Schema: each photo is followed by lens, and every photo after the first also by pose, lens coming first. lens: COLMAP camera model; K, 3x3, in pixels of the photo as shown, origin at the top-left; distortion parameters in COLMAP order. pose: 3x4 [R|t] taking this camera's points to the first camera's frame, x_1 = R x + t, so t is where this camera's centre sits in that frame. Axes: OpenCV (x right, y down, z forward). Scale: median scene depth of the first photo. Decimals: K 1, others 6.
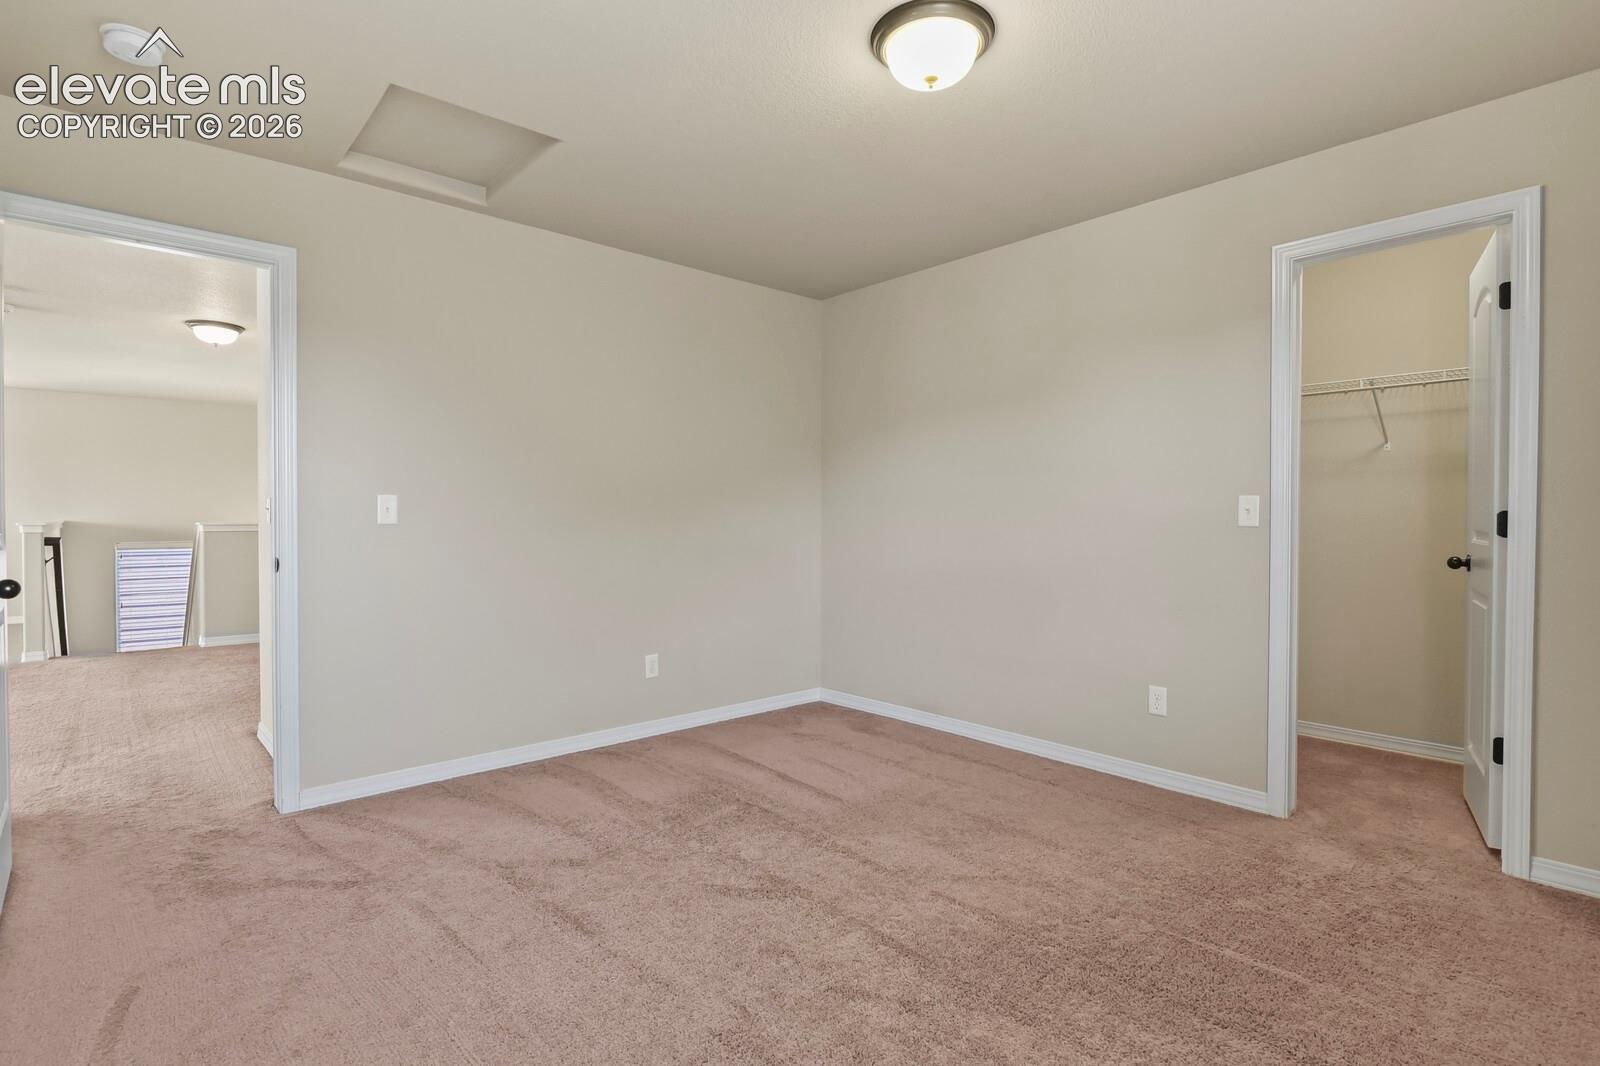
lens RADIAL K [[774.5, 0, 801.0], [0, 774.5, 523.5], [0, 0, 1]] dist [-0.002719, -0.003812]
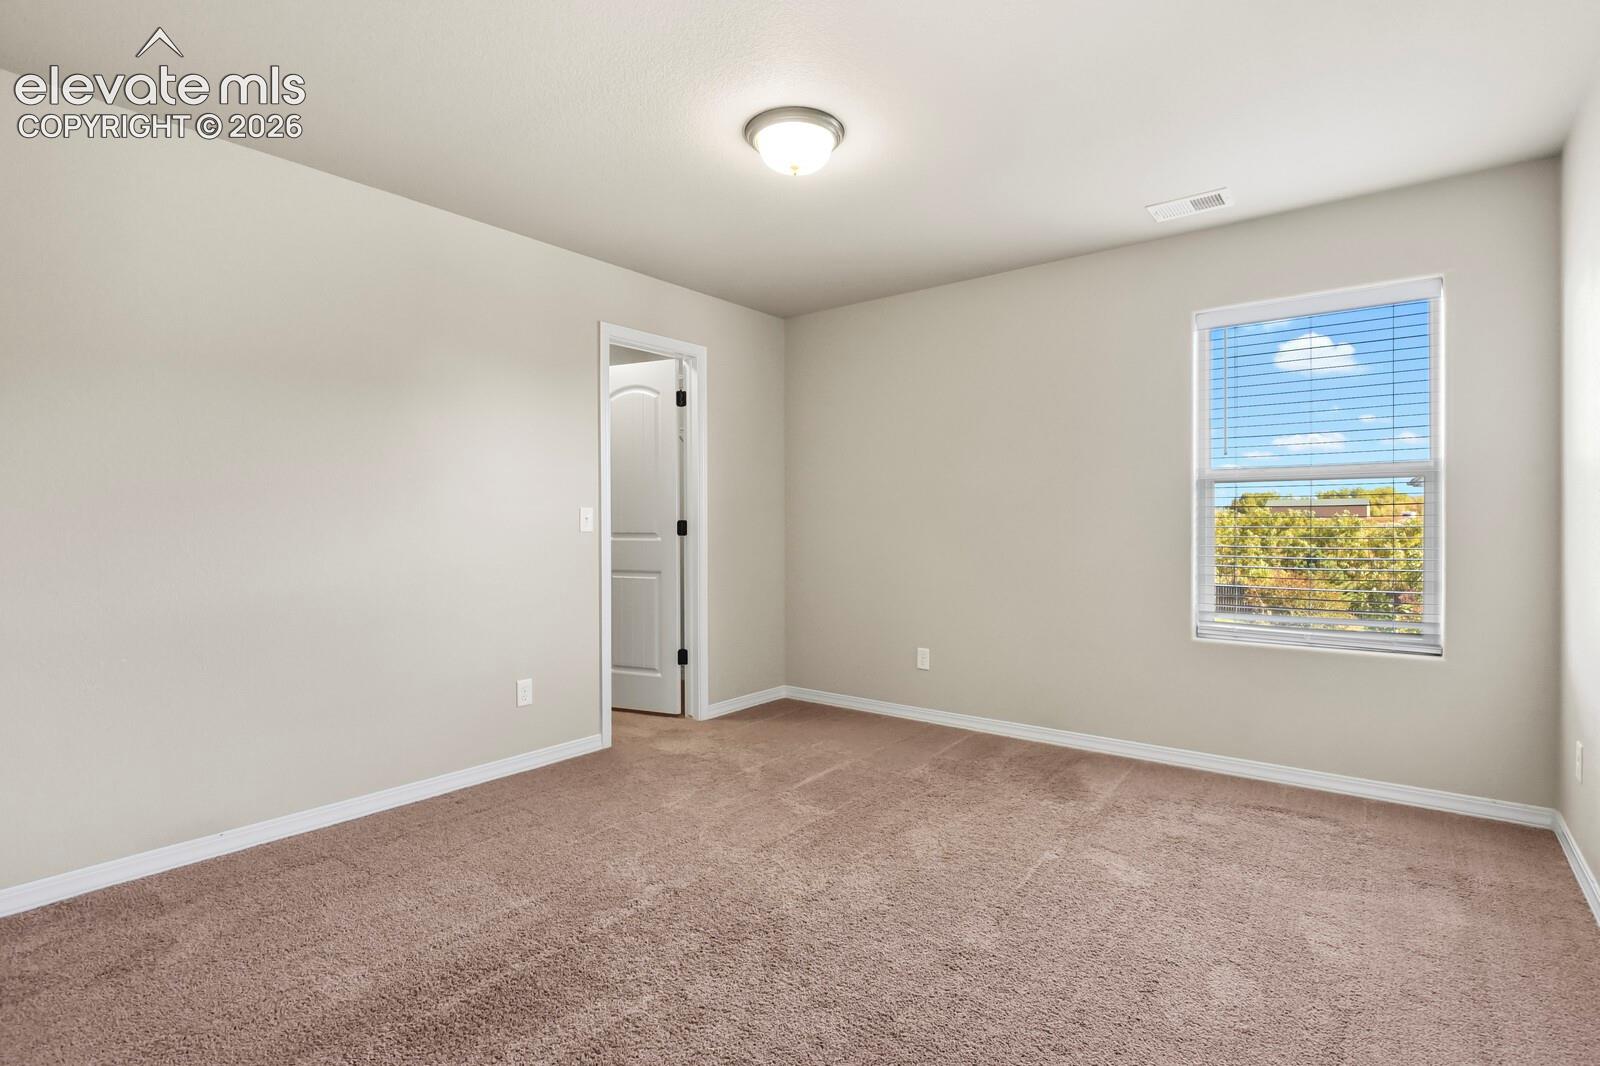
lens RADIAL K [[774.5, 0, 799.3], [0, 774.5, 536.9], [0, 0, 1]] dist [-0.002719, -0.003812]
pose [[-0.183758, -0.004133, 0.982963, -0.717648], [0.016962, 0.999829, 0.007375, 0.009470], [-0.982825, 0.018028, -0.183657, 0.863512]]
